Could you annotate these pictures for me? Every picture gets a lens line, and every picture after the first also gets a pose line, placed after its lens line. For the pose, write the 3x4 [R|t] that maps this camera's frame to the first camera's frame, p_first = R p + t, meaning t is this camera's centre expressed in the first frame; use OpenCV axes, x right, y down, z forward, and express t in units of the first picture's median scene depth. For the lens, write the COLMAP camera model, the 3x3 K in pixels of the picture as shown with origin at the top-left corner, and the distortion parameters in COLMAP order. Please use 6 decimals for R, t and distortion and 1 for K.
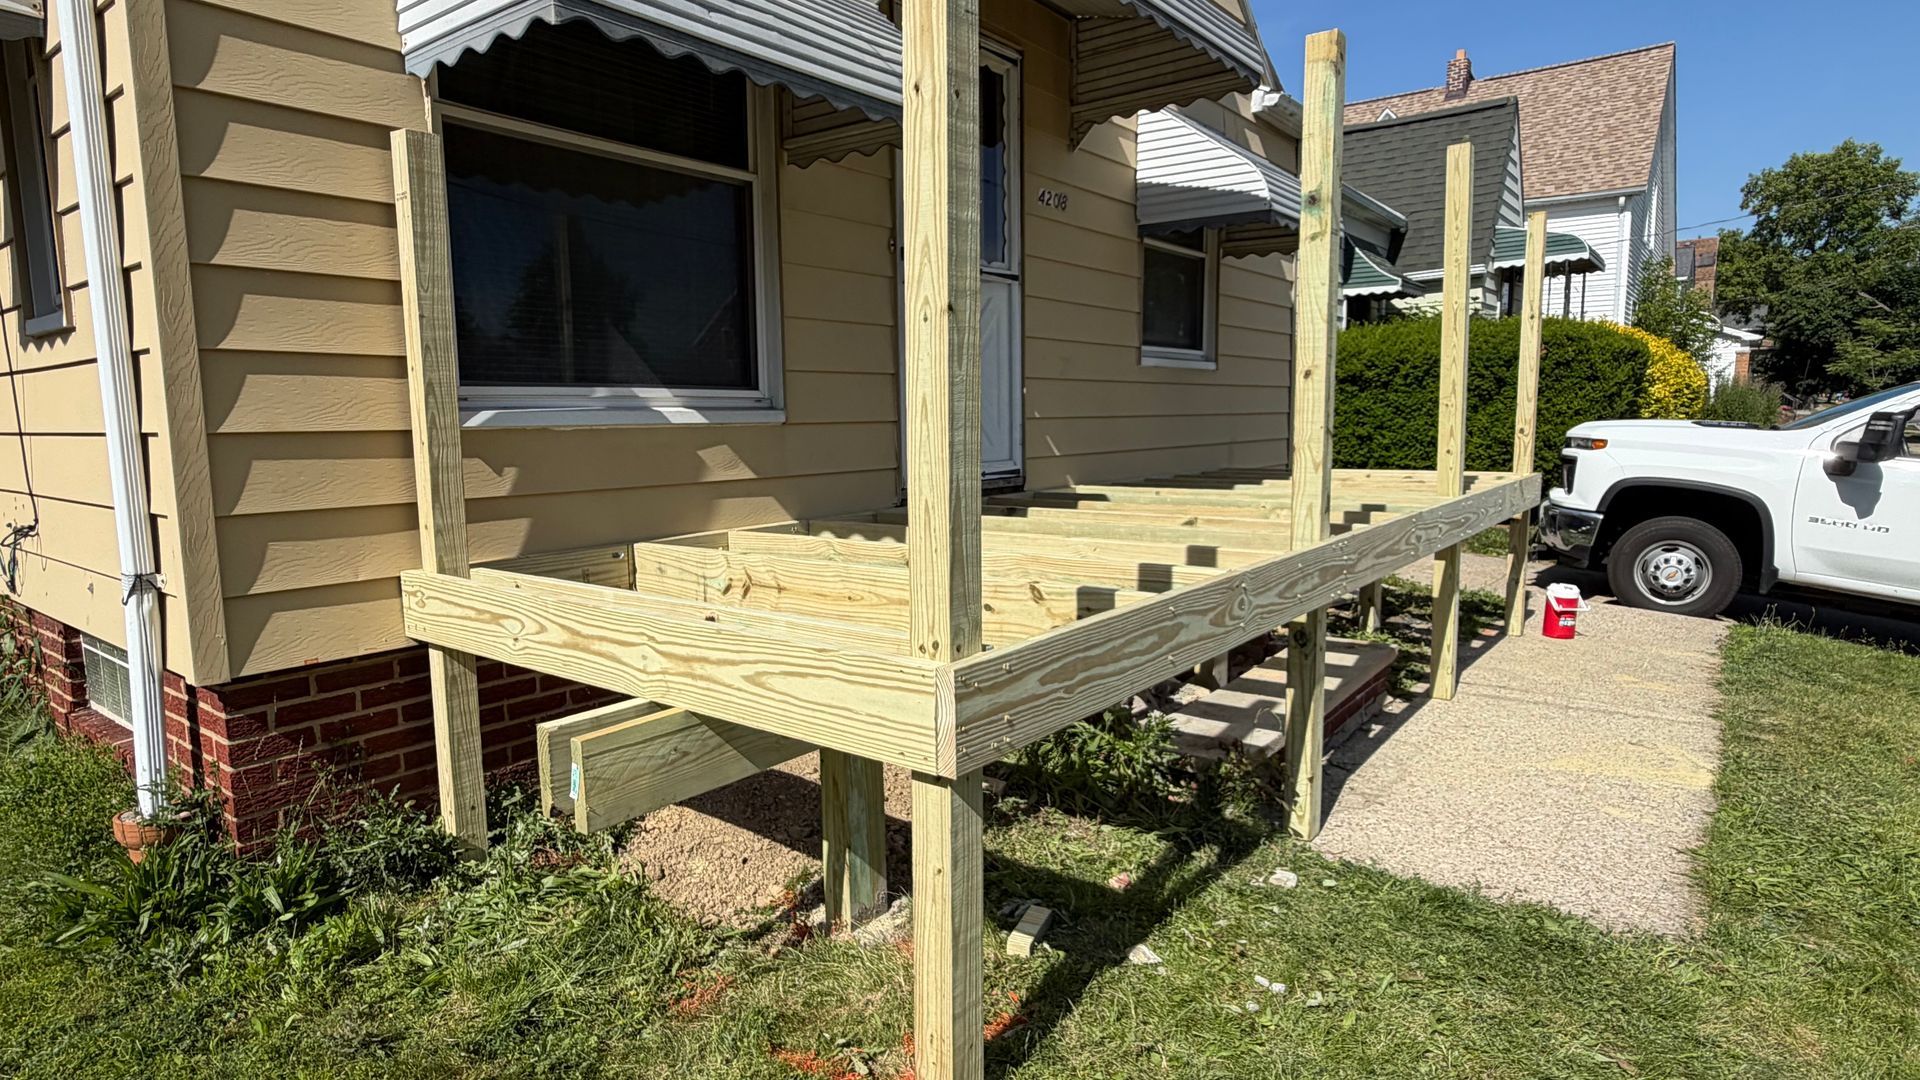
lens RADIAL K [[1052.7, 0, 944.5], [0, 1052.7, 535.5], [0, 0, 1]] dist [-0.004154, 0.003464]
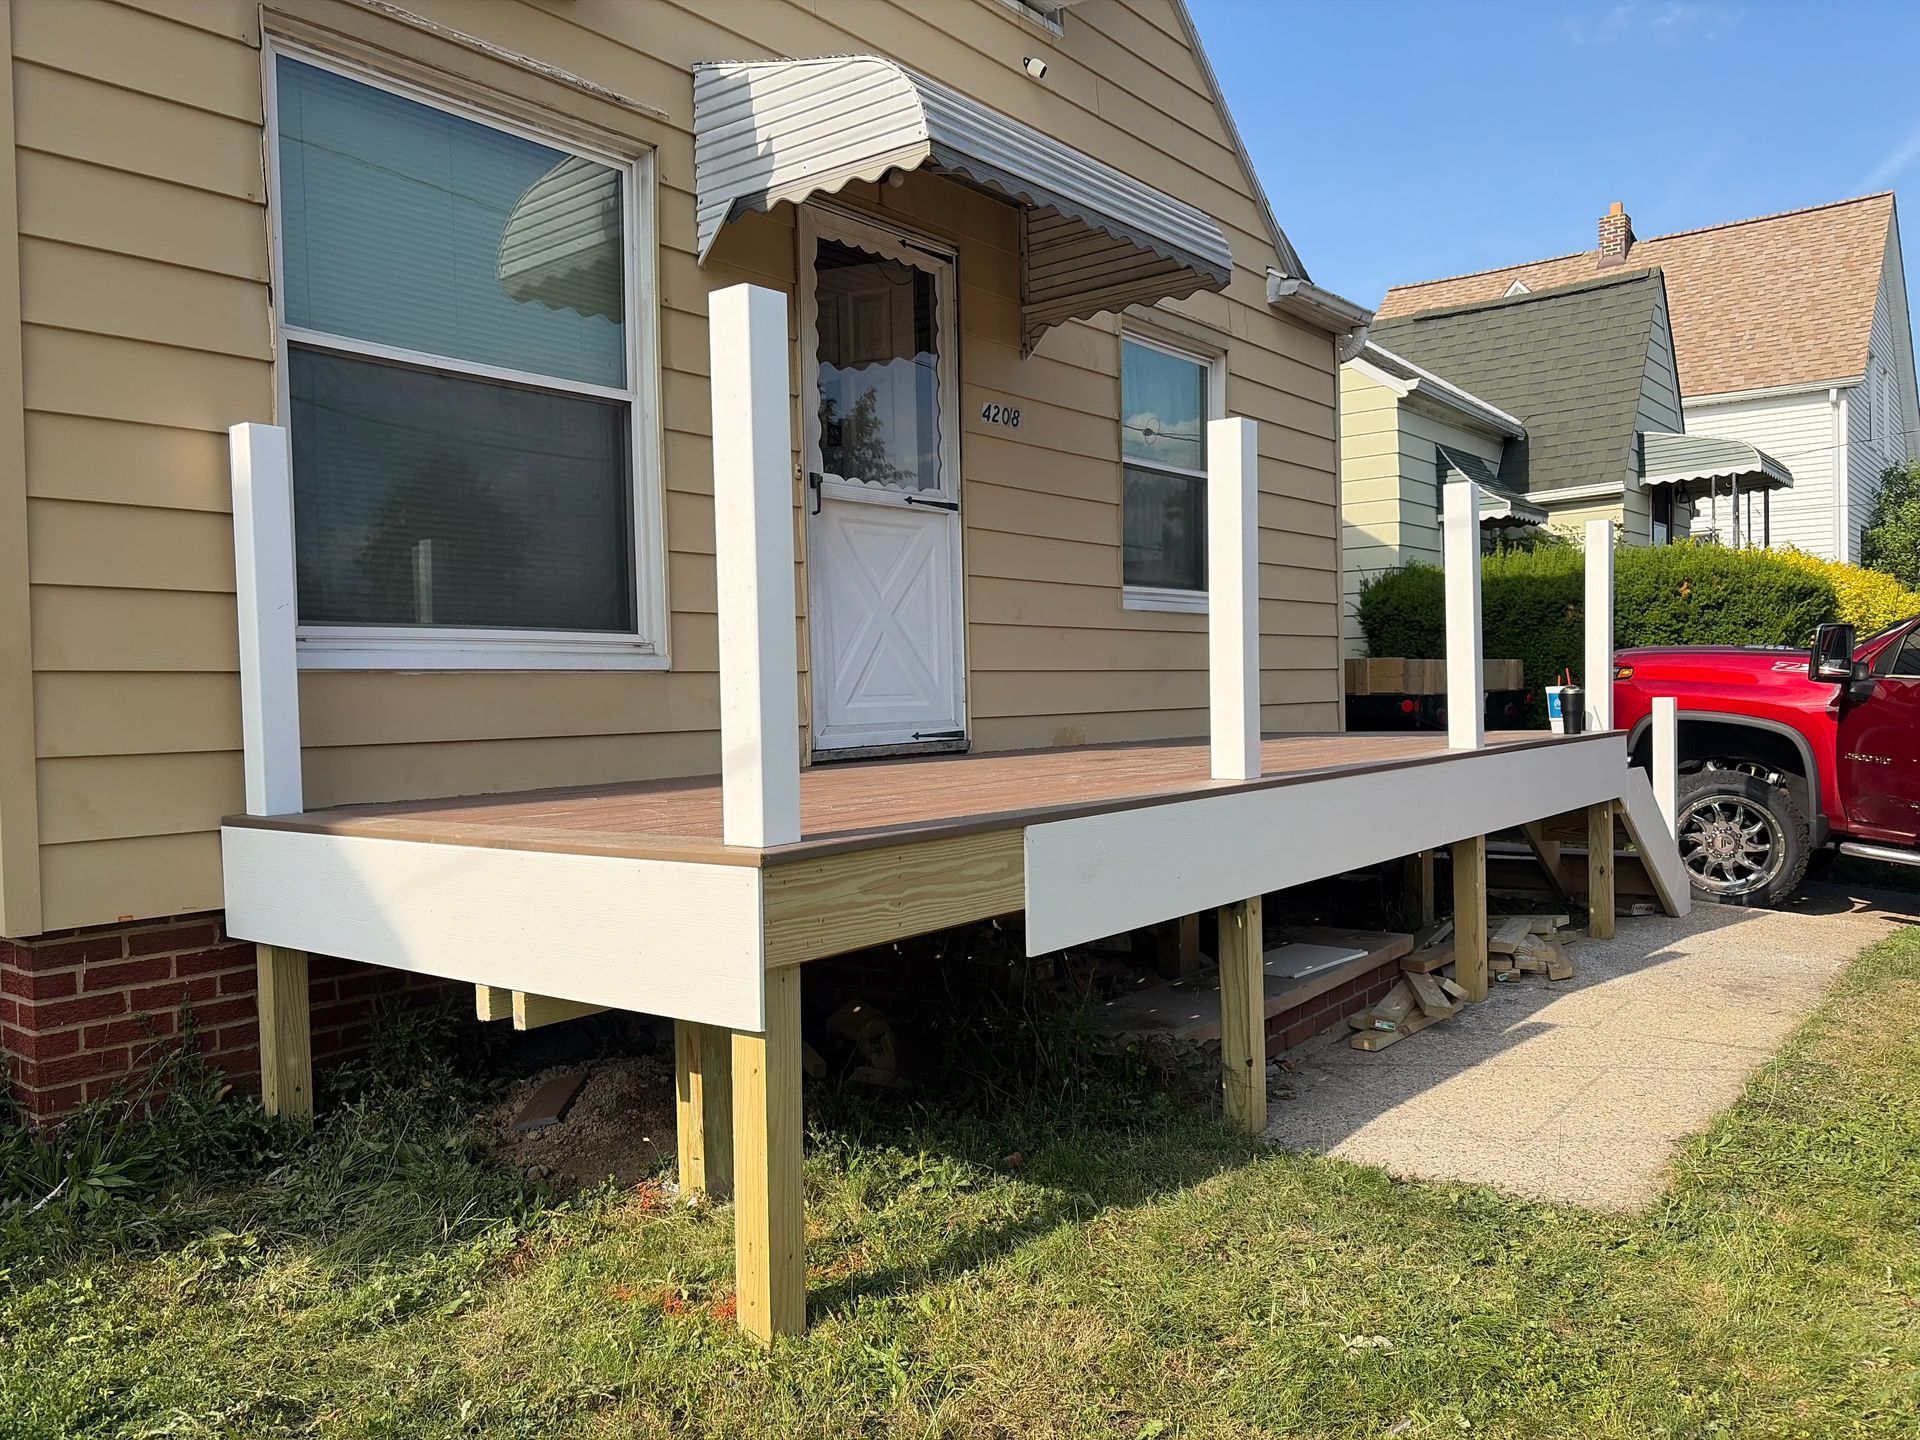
lens RADIAL K [[1452.4, 0, 959.3], [0, 1452.4, 740.7], [0, 0, 1]] dist [0.052595, -0.059031]
pose [[0.999931, -0.011743, 0.000088, 0.067176], [0.011711, 0.996564, -0.081996, 0.039371], [0.000875, 0.081991, 0.996633, -0.151227]]
